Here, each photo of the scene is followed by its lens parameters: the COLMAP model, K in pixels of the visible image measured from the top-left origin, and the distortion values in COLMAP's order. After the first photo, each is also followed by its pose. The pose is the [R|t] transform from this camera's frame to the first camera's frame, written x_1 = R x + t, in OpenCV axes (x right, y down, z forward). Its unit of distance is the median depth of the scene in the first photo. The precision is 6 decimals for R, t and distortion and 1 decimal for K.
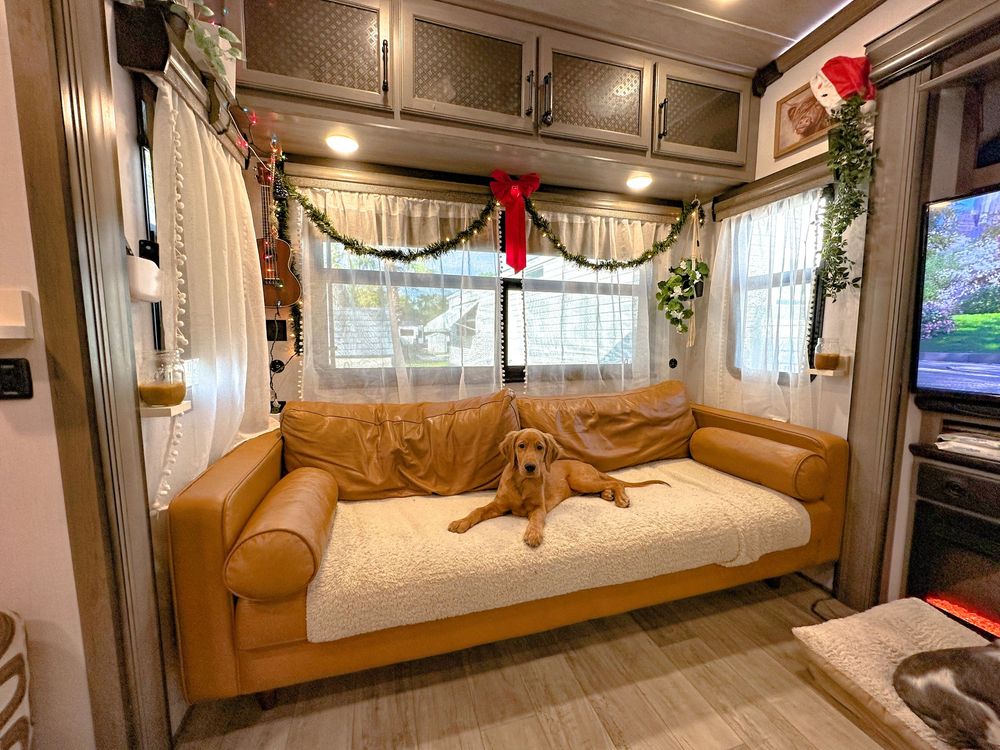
lens RADIAL K [[402.4, 0, 501.7], [0, 402.4, 374.4], [0, 0, 1]] dist [-0.001715, 0.001756]
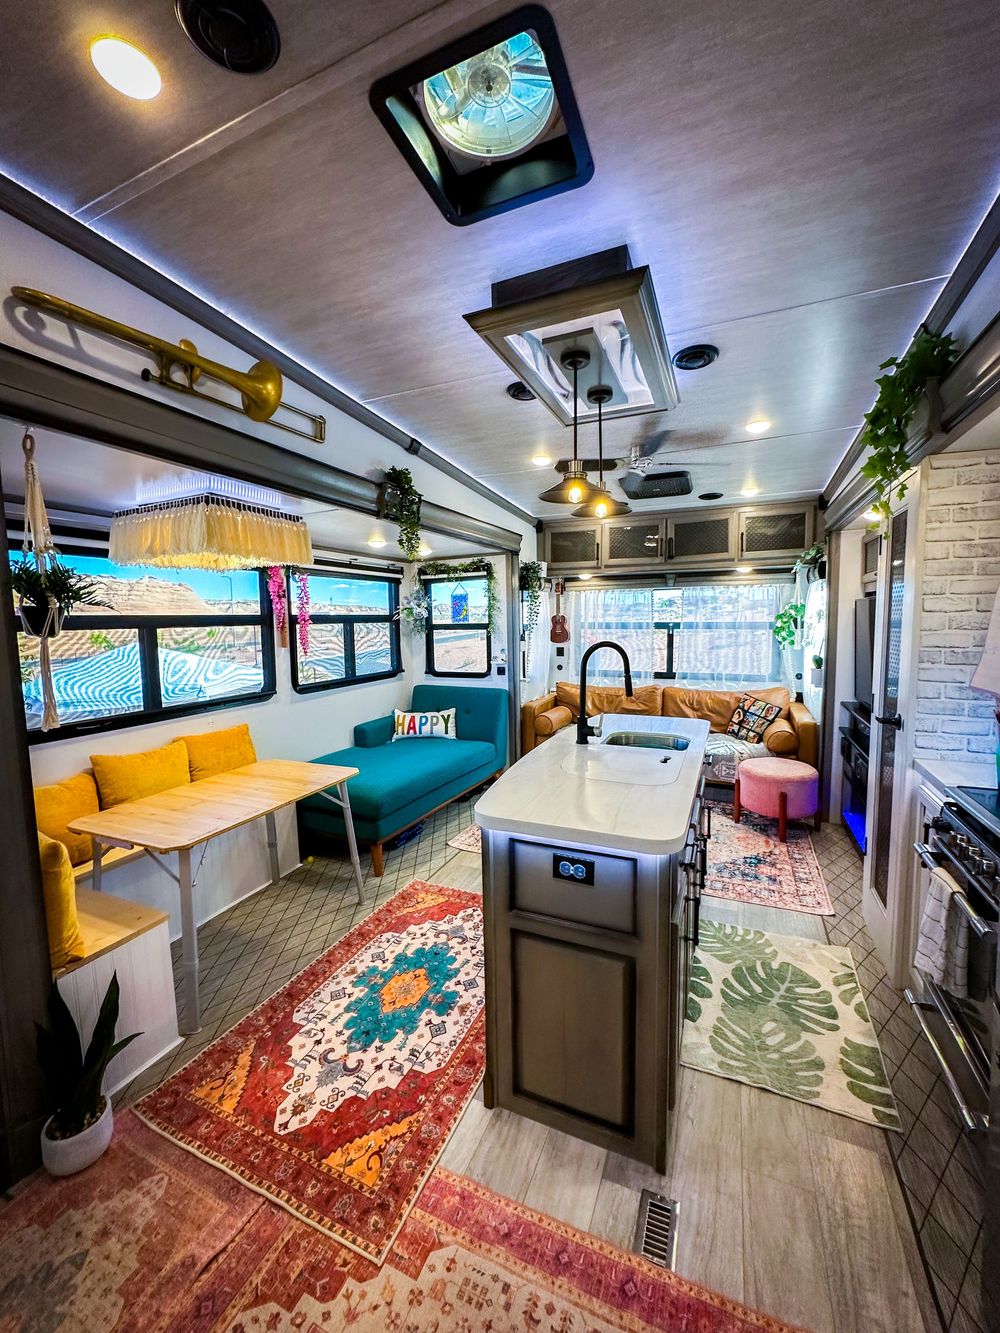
lens RADIAL K [[536.4, 0, 496.5], [0, 536.4, 666.9], [0, 0, 1]] dist [-0.001715, 0.001756]
pose [[0.758728, 0.044391, -0.649894, 1.068564], [-0.046335, 0.998826, 0.014131, -0.043543], [0.649758, 0.019391, 0.759894, -1.447664]]
